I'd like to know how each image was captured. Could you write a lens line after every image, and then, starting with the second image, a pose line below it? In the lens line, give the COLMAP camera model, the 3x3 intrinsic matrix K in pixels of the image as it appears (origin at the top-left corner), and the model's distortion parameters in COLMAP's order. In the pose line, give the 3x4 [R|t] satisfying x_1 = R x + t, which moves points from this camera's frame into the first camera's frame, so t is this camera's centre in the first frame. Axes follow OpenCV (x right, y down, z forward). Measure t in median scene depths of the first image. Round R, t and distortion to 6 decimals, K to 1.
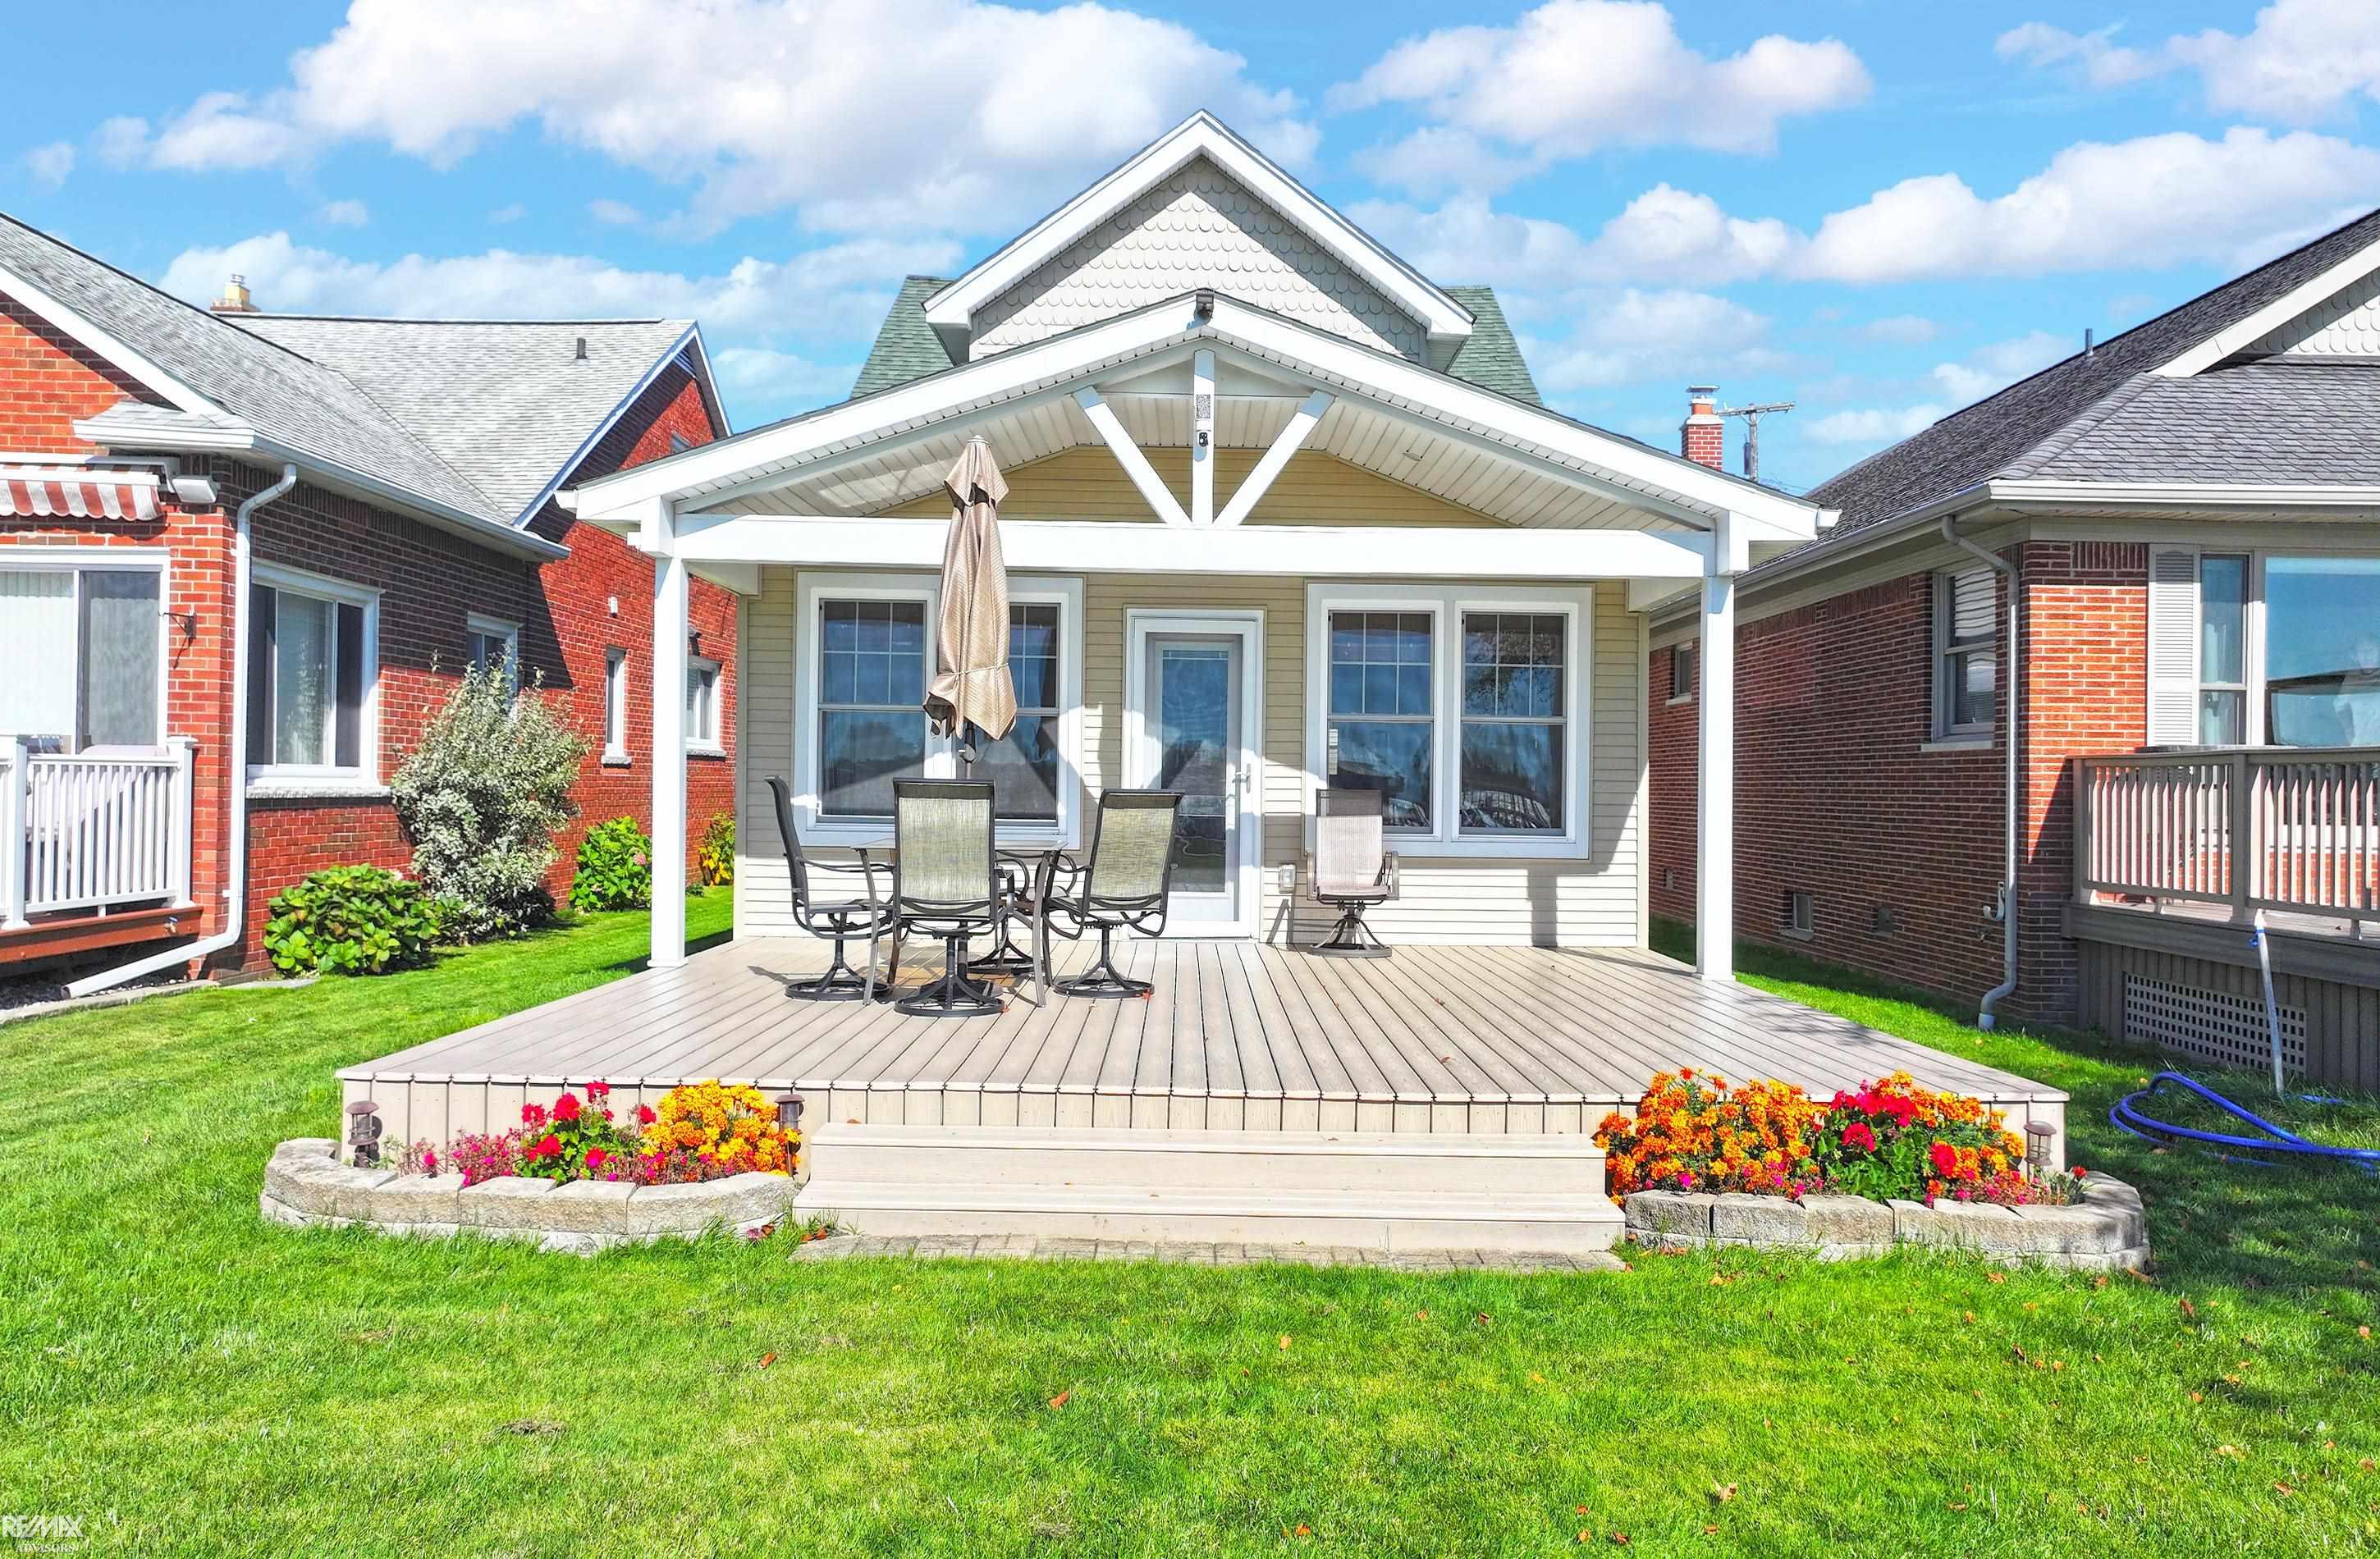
lens RADIAL K [[1650.0, 0, 1173.7], [0, 1650.0, 800.1], [0, 0, 1]] dist [0.002821, 0.006113]
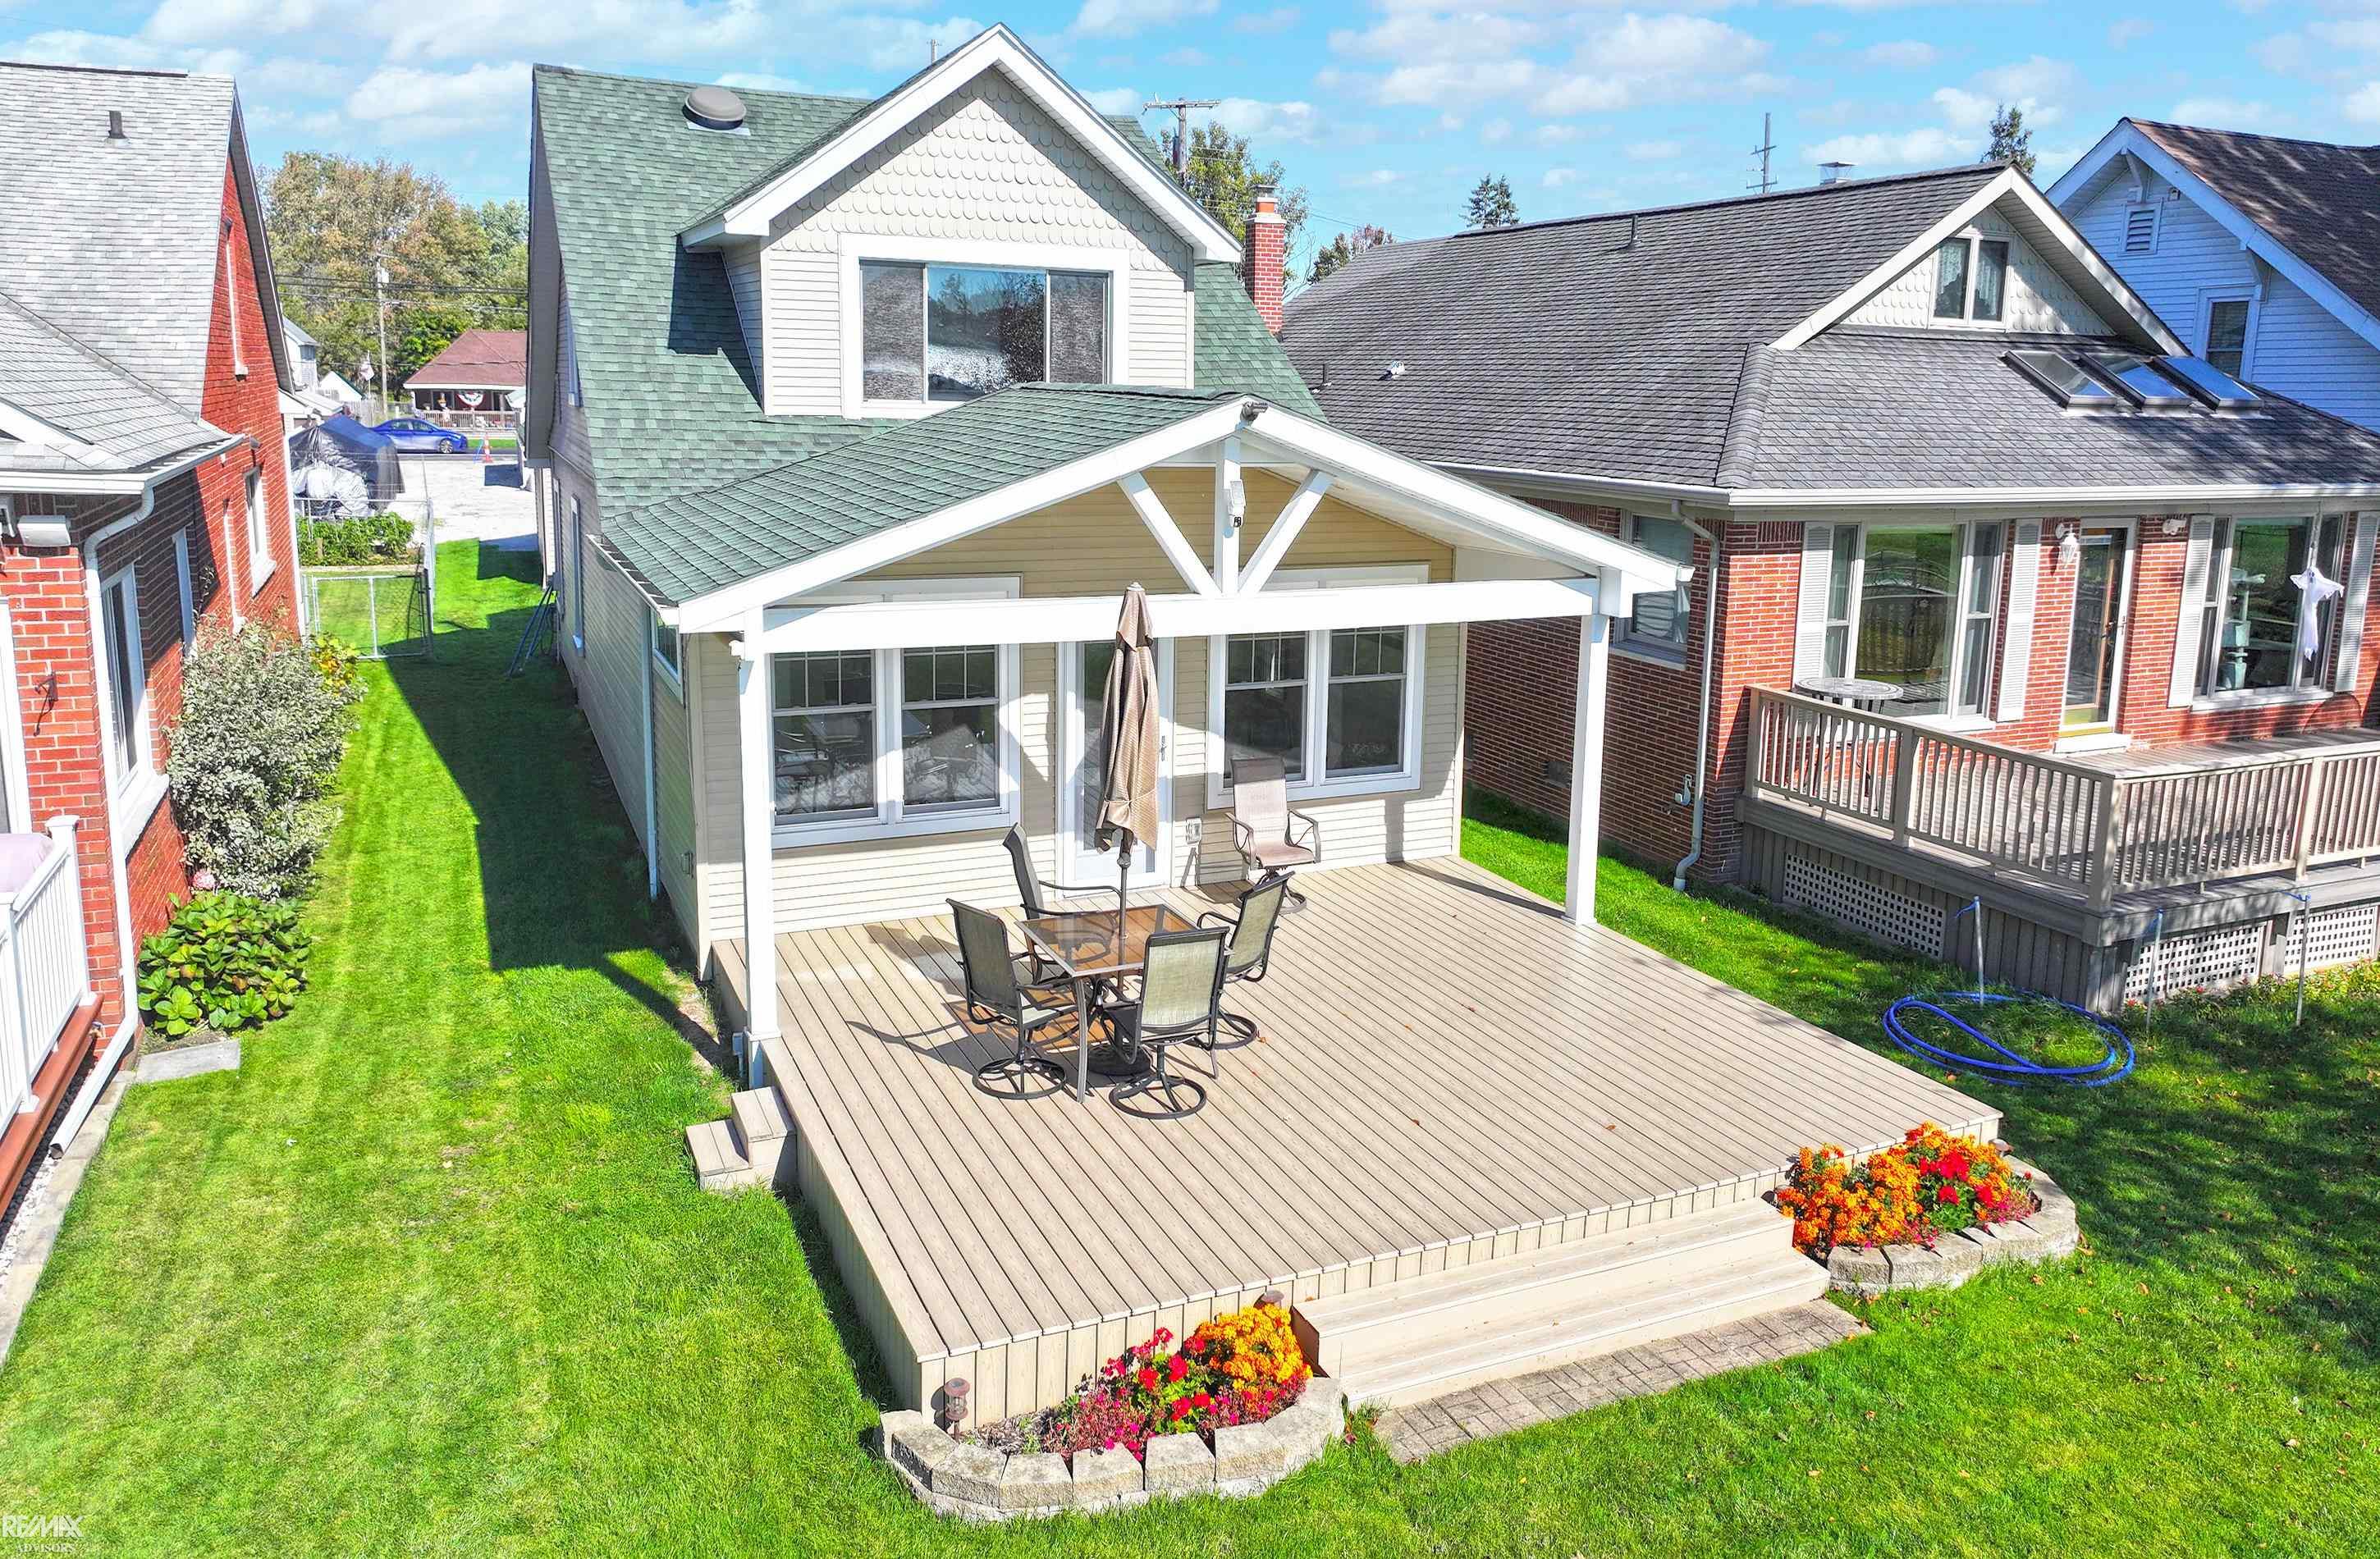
lens RADIAL K [[1669.9, 0, 1162.6], [0, 1669.9, 690.2], [0, 0, 1]] dist [0.004527, 0.000969]
pose [[0.918222, -0.072358, 0.389401, -0.404810], [0.000944, 0.983567, 0.180540, -0.263194], [-0.396066, -0.165408, 0.903201, -0.020234]]
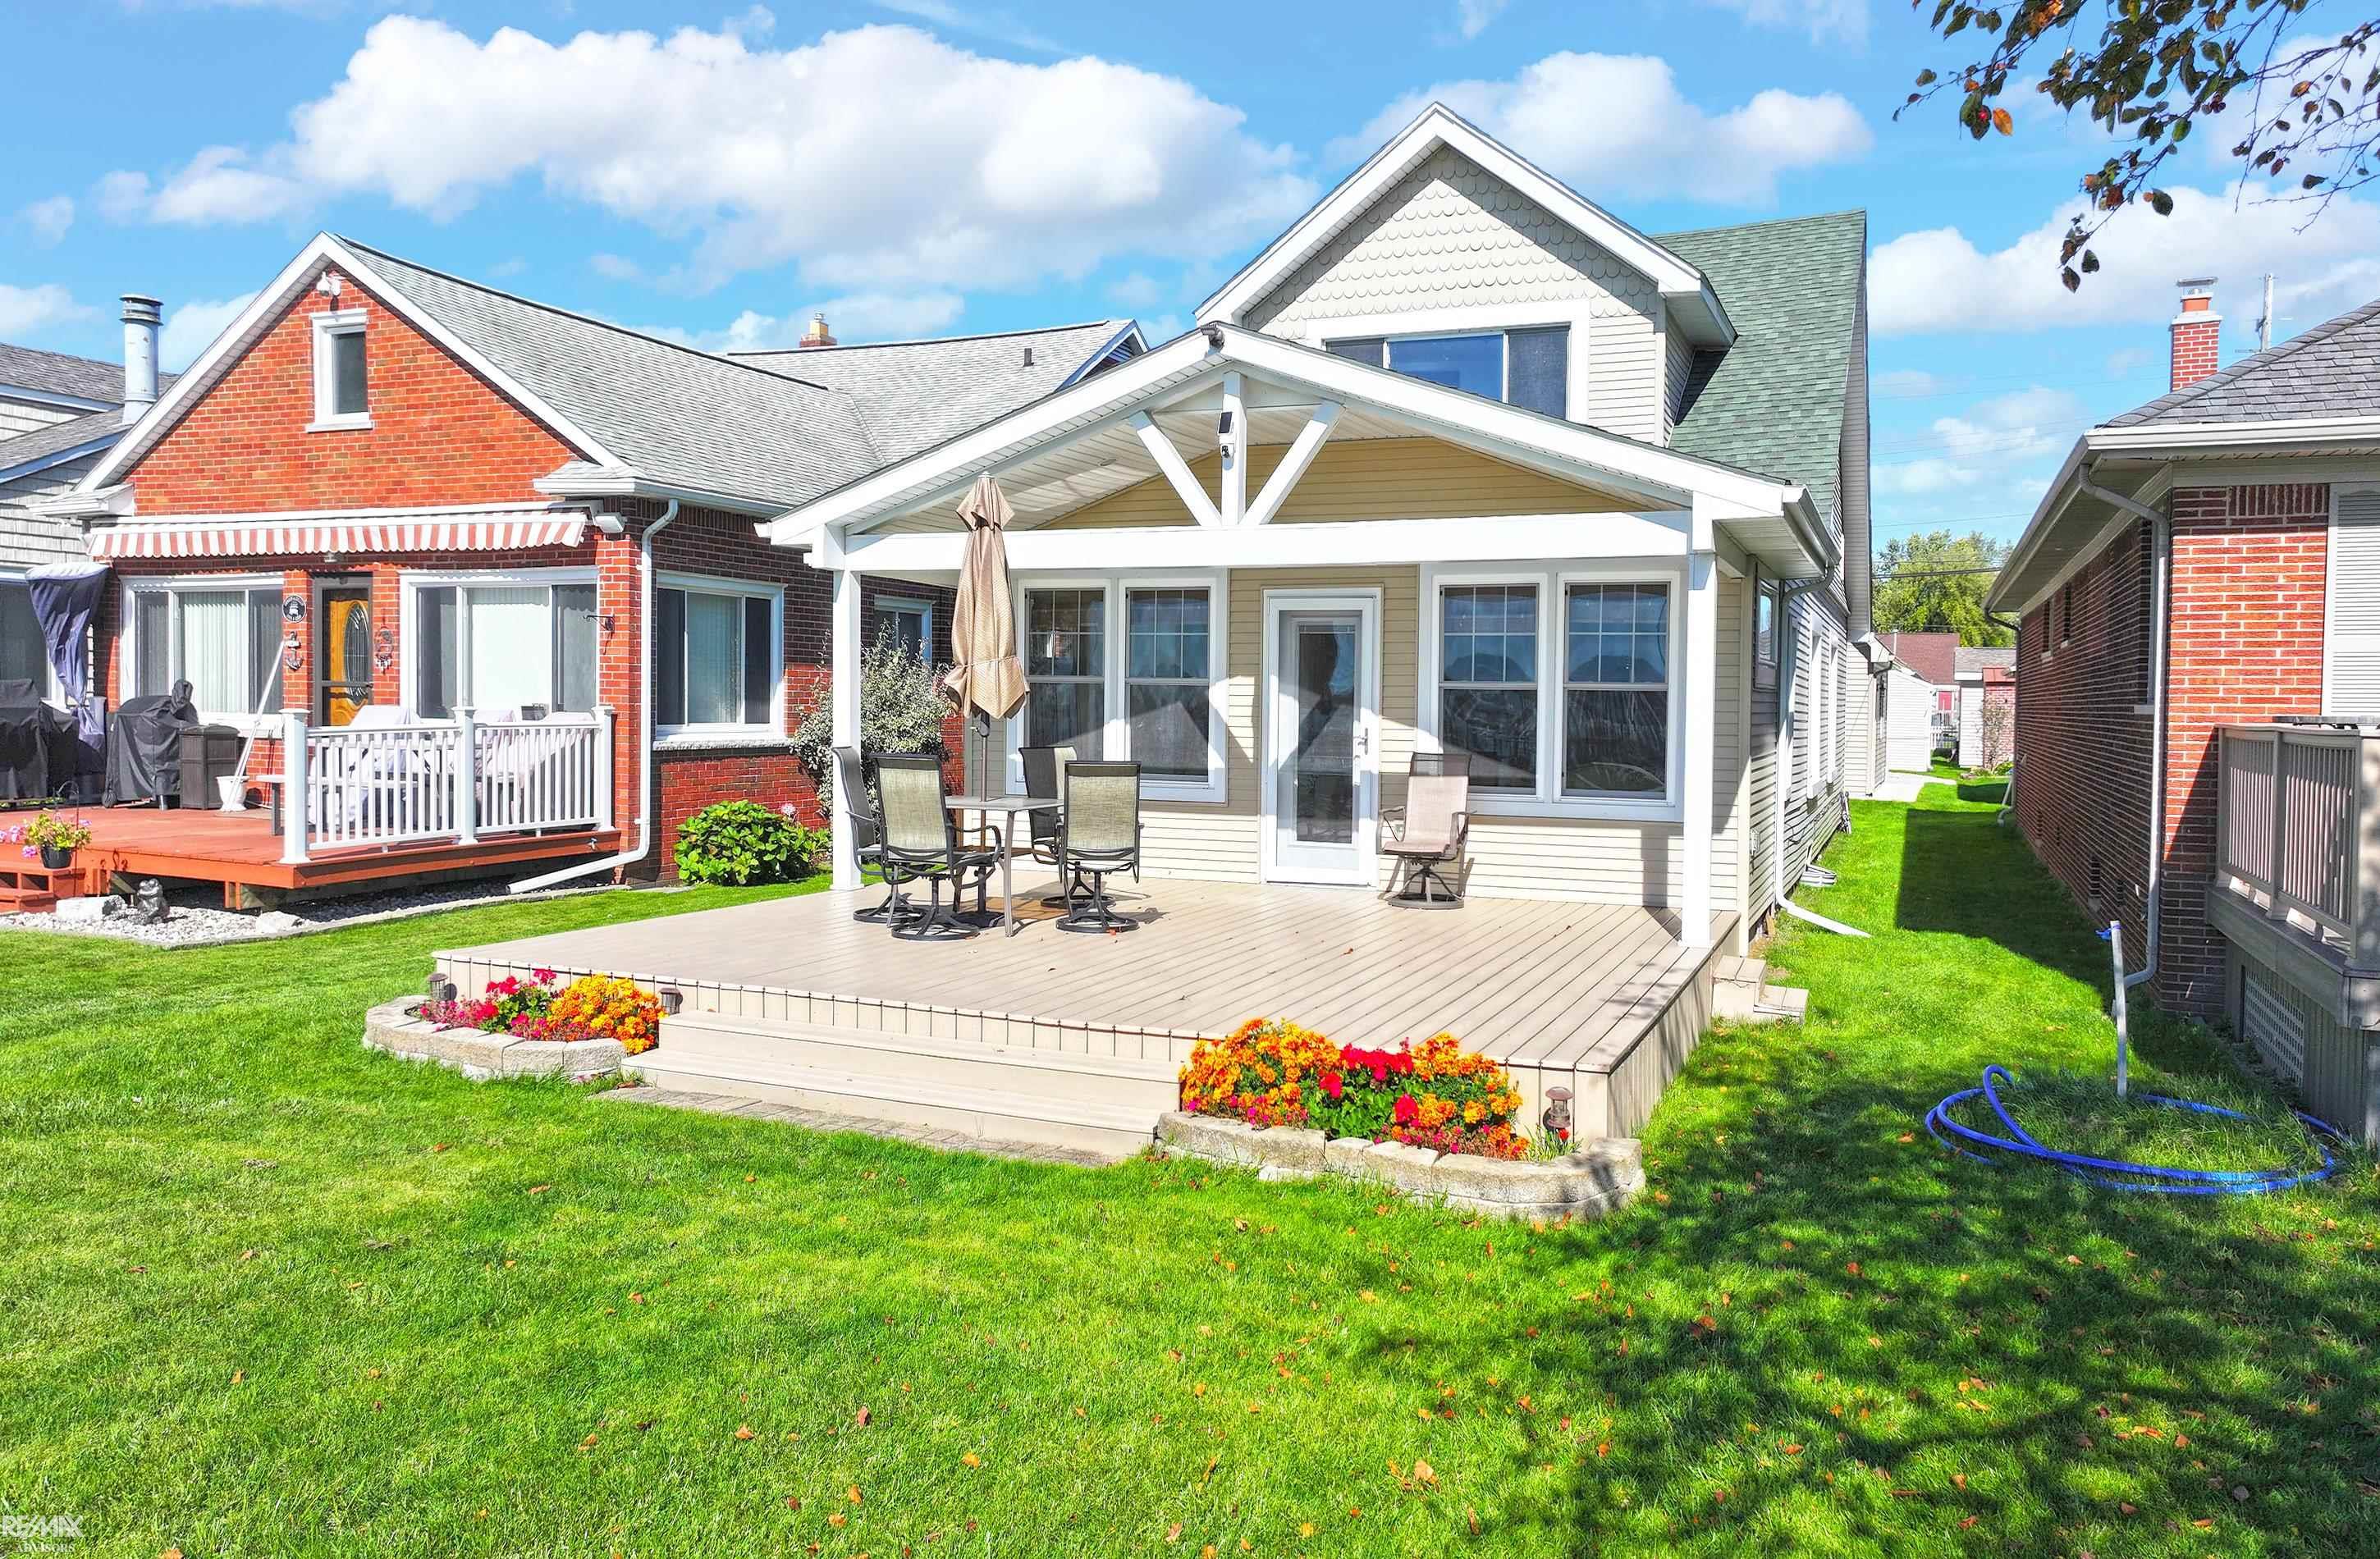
lens RADIAL K [[1638.7, 0, 1190.0], [0, 1638.7, 779.5], [0, 0, 1]] dist [0.000790, 0.001312]
pose [[0.918185, 0.016278, -0.395817, 0.379541], [-0.003247, 0.999431, 0.033569, -0.024558], [0.396139, -0.029537, 0.917716, -0.050909]]
